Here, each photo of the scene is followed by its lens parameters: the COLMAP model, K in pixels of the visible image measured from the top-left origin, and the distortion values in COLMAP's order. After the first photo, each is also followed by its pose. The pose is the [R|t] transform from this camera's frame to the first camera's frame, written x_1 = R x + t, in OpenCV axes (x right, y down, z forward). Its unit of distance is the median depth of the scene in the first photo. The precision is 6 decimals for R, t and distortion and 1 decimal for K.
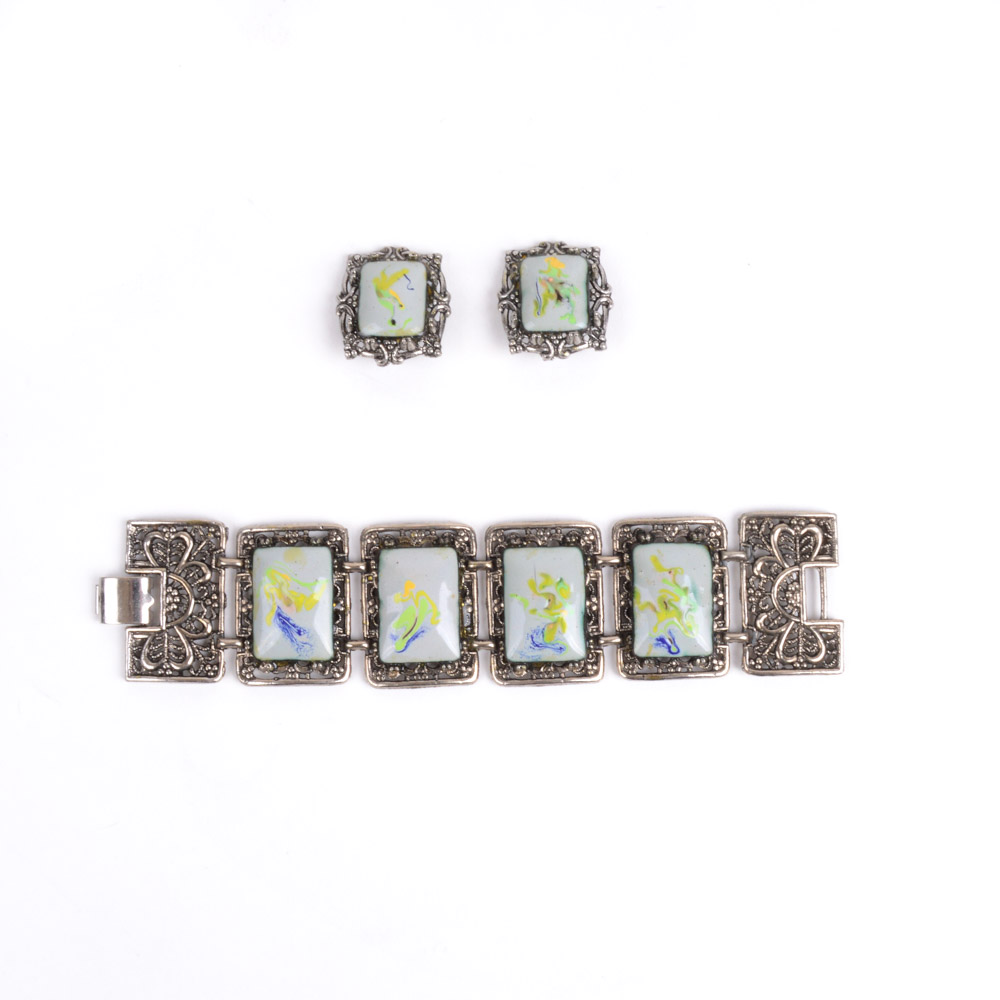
lens RADIAL K [[1535.5, 0, 500.2], [0, 1535.5, 500.3], [0, 0, 1]] dist [-0.193986, 0.000000]
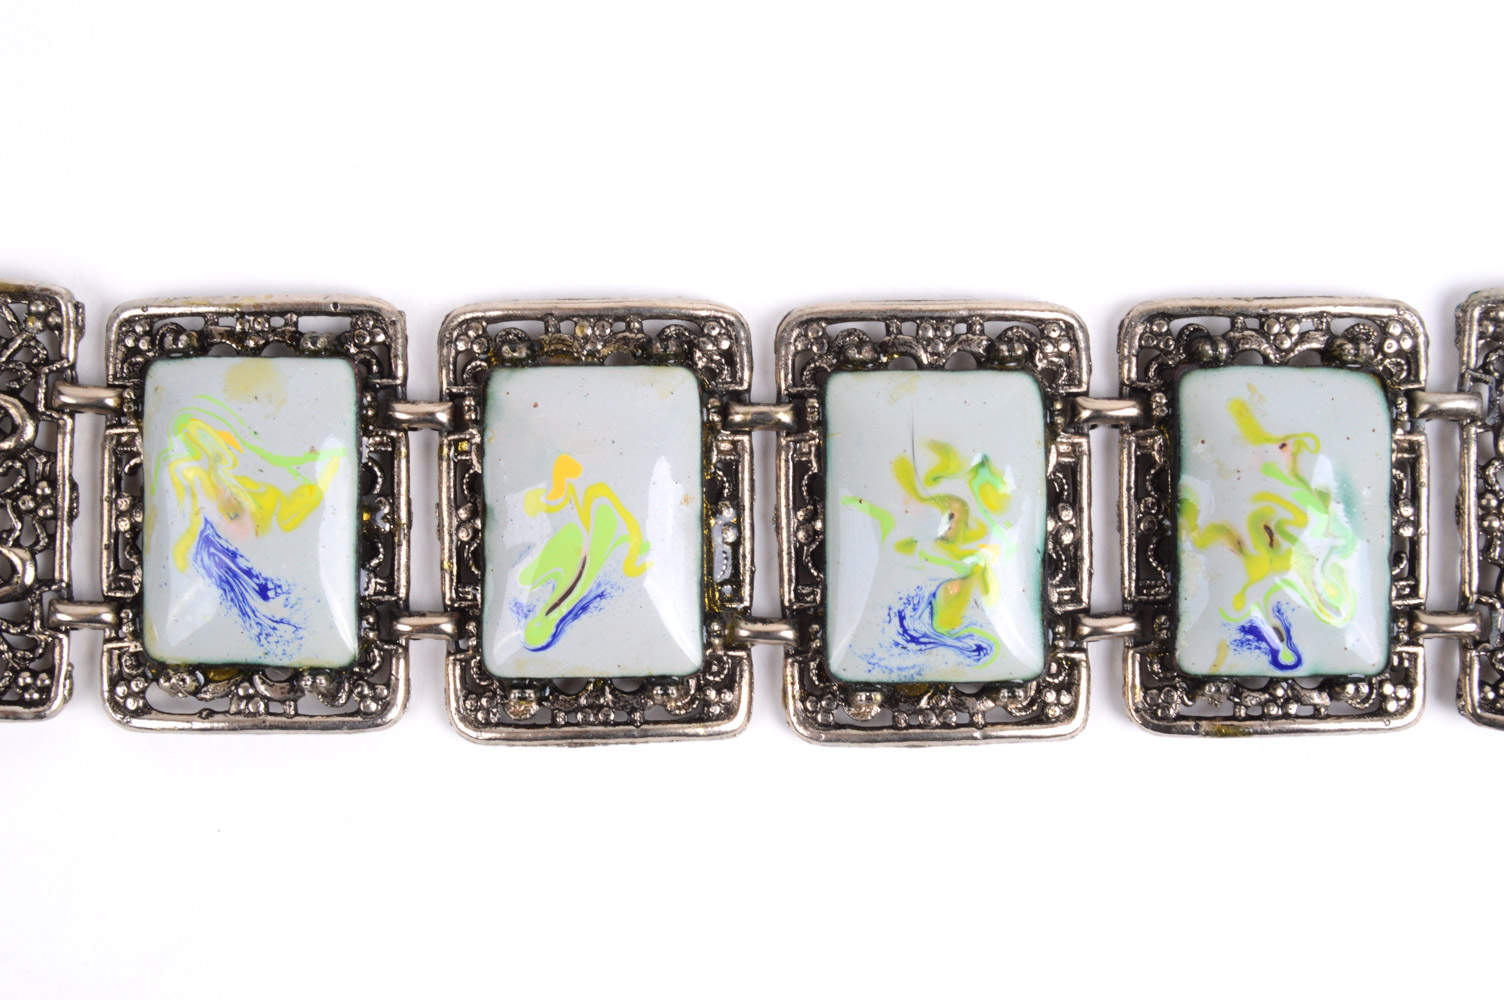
lens RADIAL K [[2112.4, 0, 752.1], [0, 2112.4, 502.0], [0, 0, 1]] dist [0.004597, 0.000000]
pose [[0.999774, 0.019527, -0.008347, -0.010632], [-0.018840, 0.996954, 0.075684, 0.024374], [0.009799, -0.075509, 0.997097, 0.491665]]
